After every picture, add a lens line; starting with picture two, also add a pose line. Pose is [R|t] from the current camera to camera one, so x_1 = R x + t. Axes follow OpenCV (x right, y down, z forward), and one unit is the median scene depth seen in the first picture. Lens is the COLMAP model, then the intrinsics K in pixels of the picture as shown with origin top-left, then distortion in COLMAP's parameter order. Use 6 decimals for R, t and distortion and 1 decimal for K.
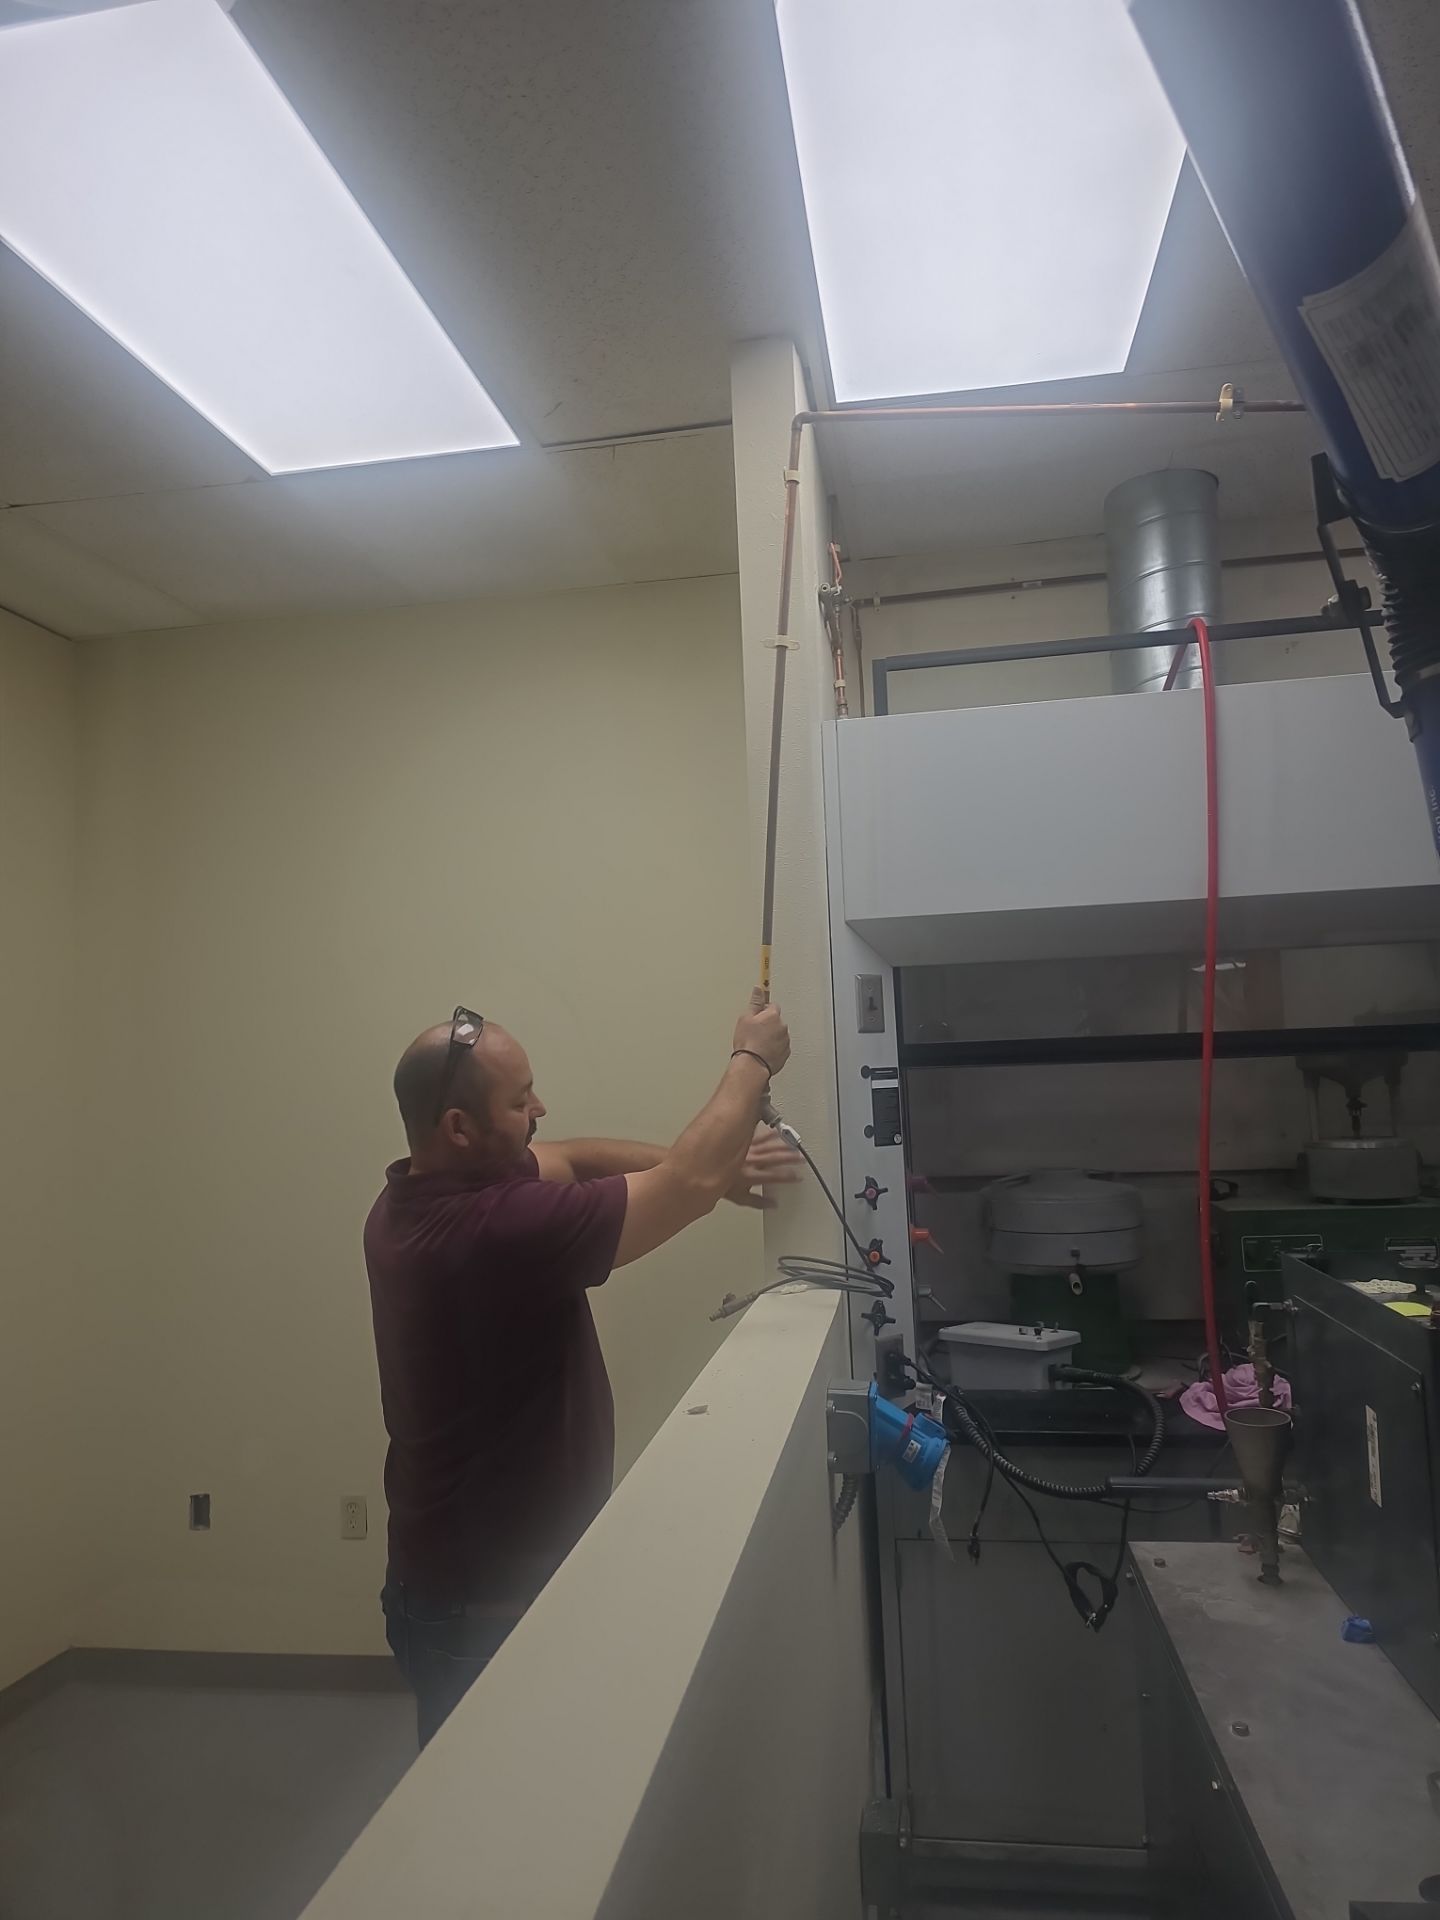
lens RADIAL K [[1321.9, 0, 696.9], [0, 1321.9, 951.4], [0, 0, 1]] dist [0.004230, -0.003706]
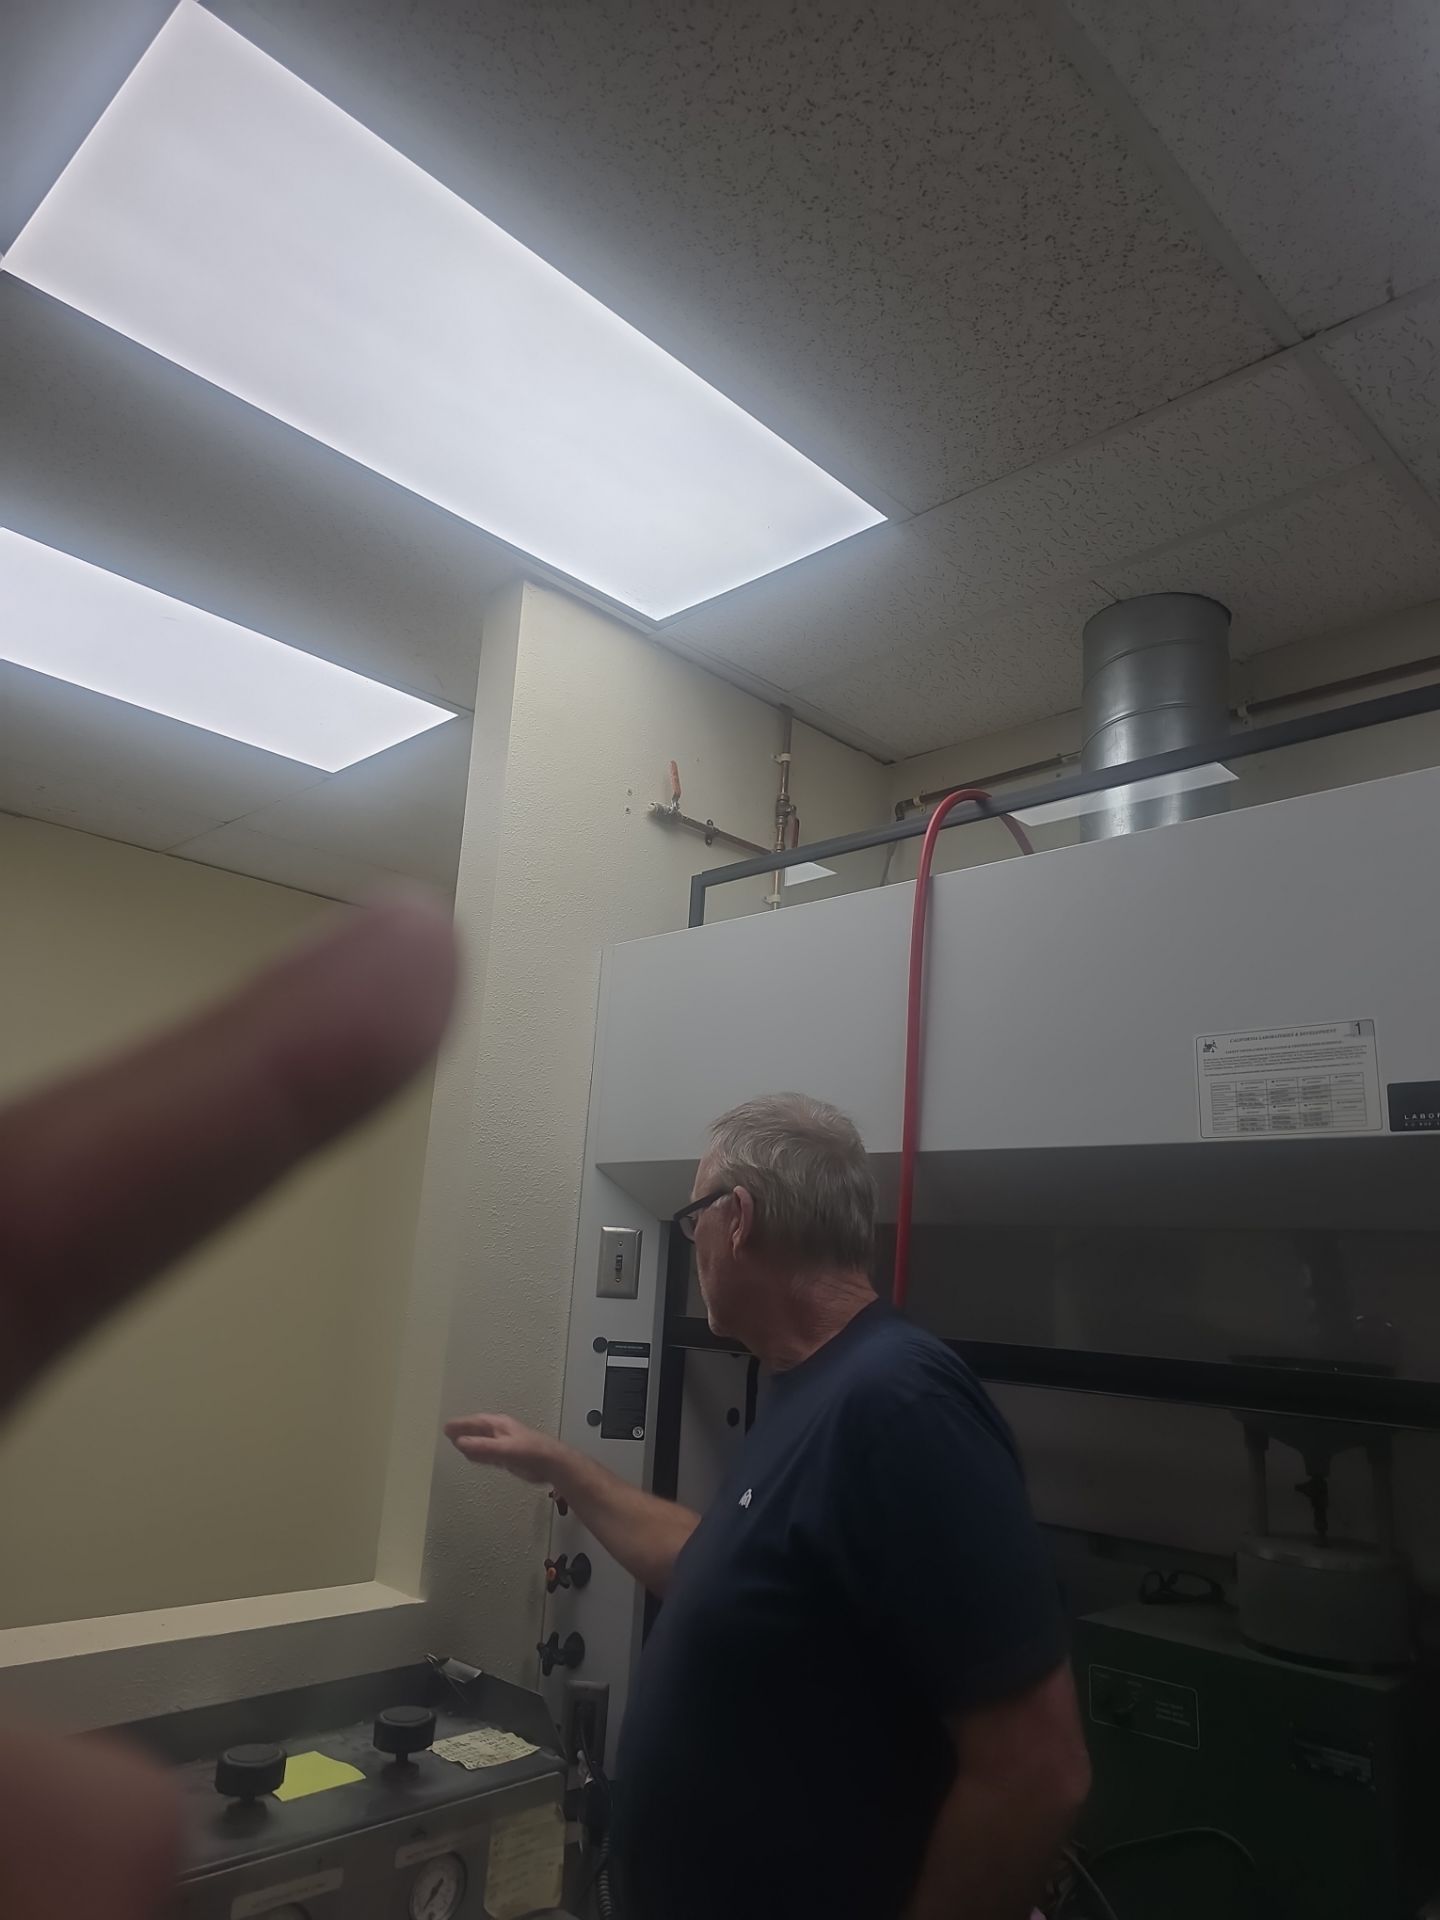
lens RADIAL K [[1303.5, 0, 754.0], [0, 1303.5, 950.7], [0, 0, 1]] dist [0.048260, -0.050529]
pose [[0.831626, -0.054136, -0.552691, 0.689679], [-0.035509, 0.988017, -0.150206, -0.036992], [0.554199, 0.144541, 0.819739, 0.320099]]
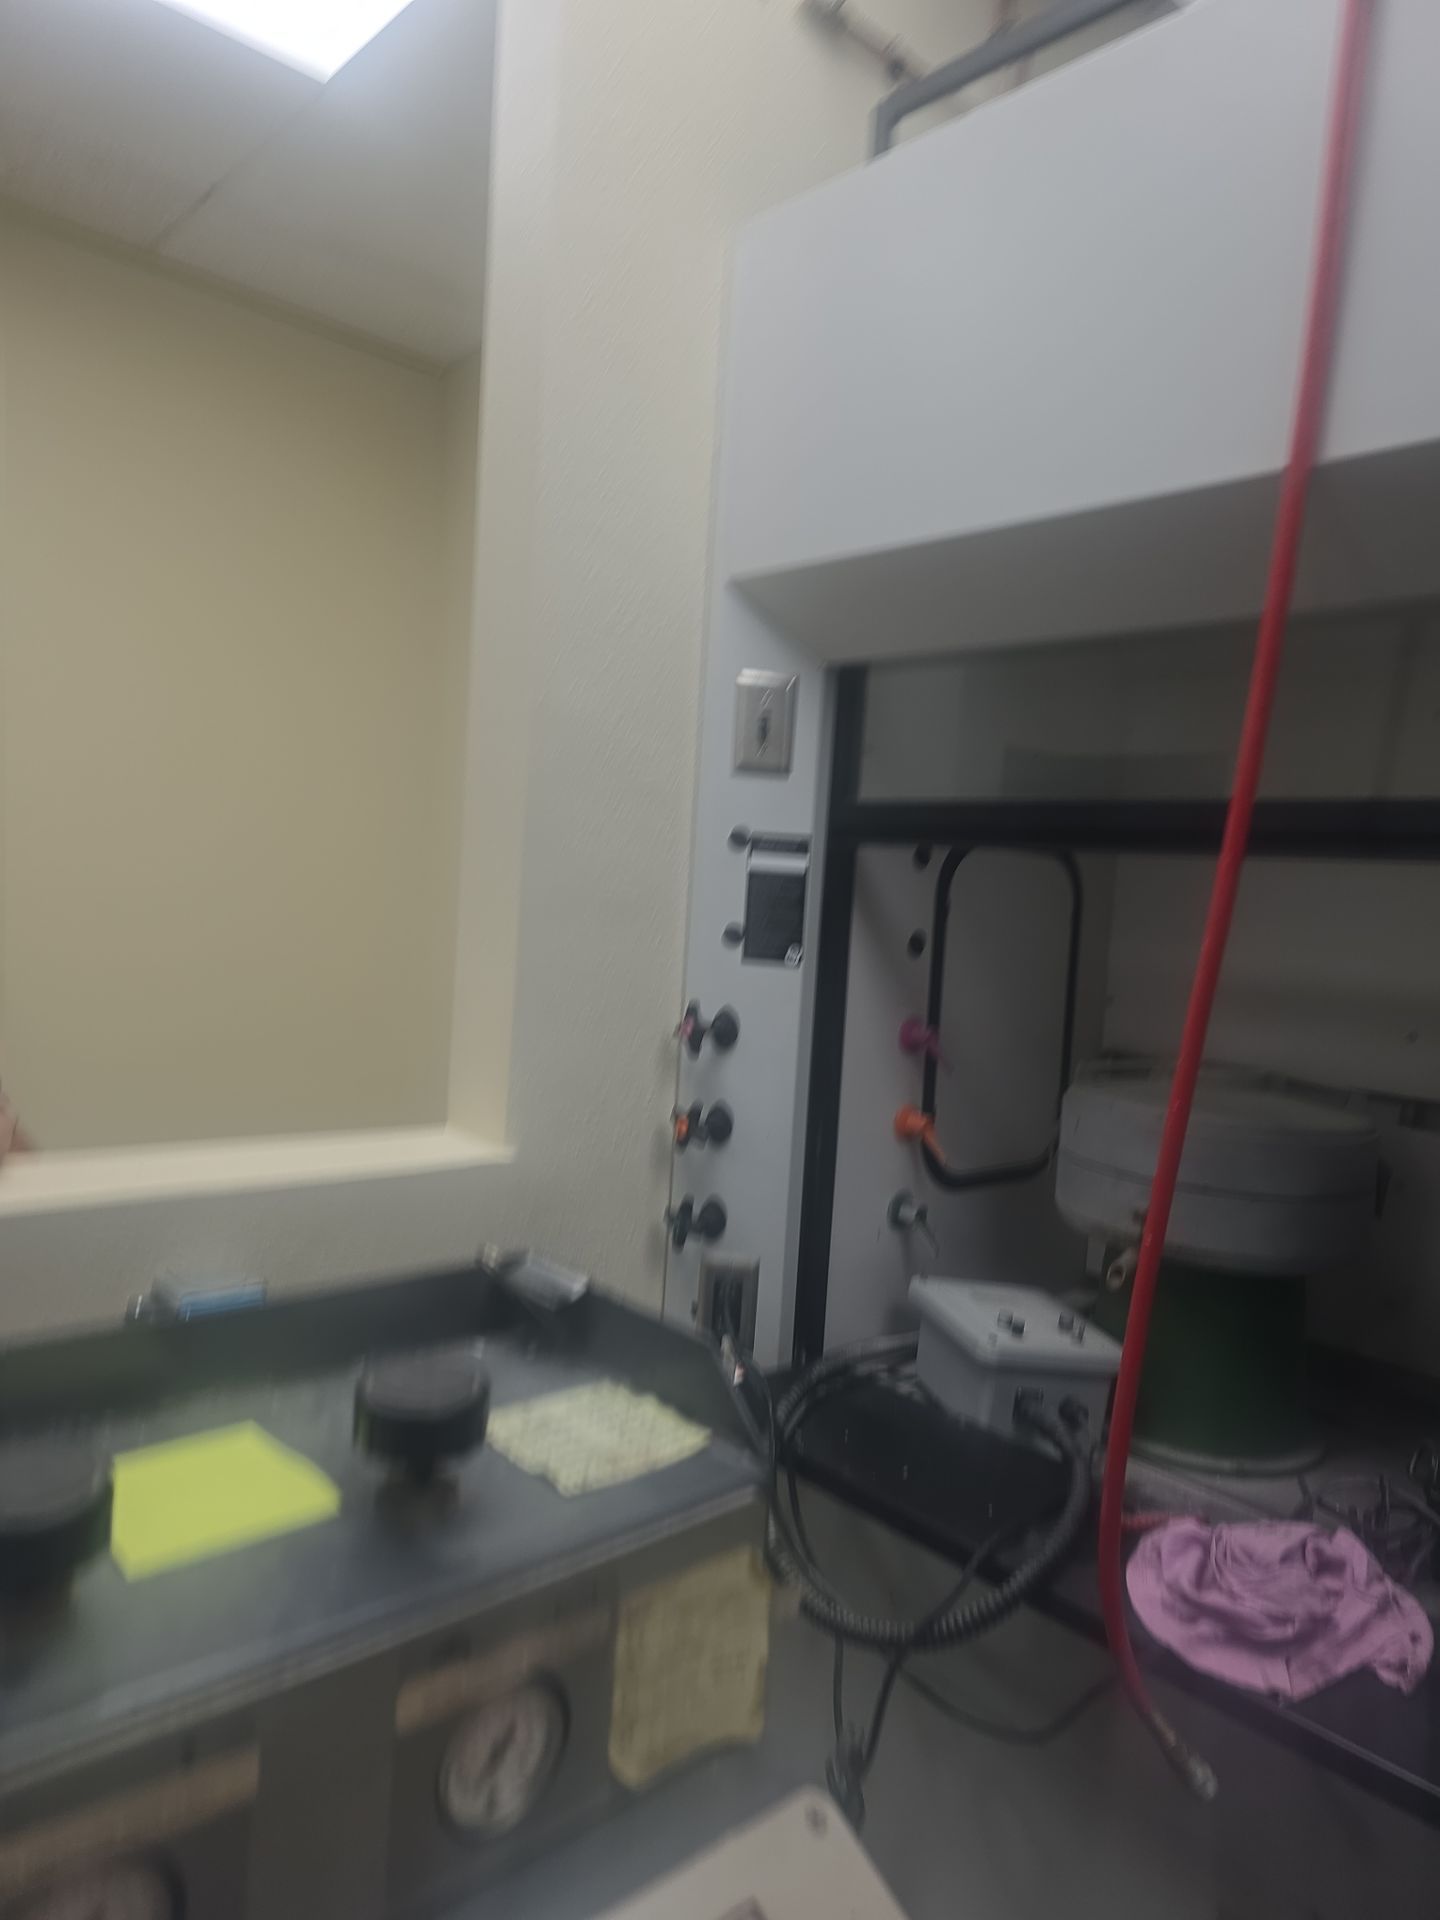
lens RADIAL K [[1303.5, 0, 754.0], [0, 1303.5, 950.7], [0, 0, 1]] dist [0.048260, -0.050529]
pose [[0.790931, 0.124088, -0.599191, 0.497484], [-0.042083, 0.987935, 0.149045, 0.051793], [0.610456, -0.092669, 0.786610, 0.522273]]
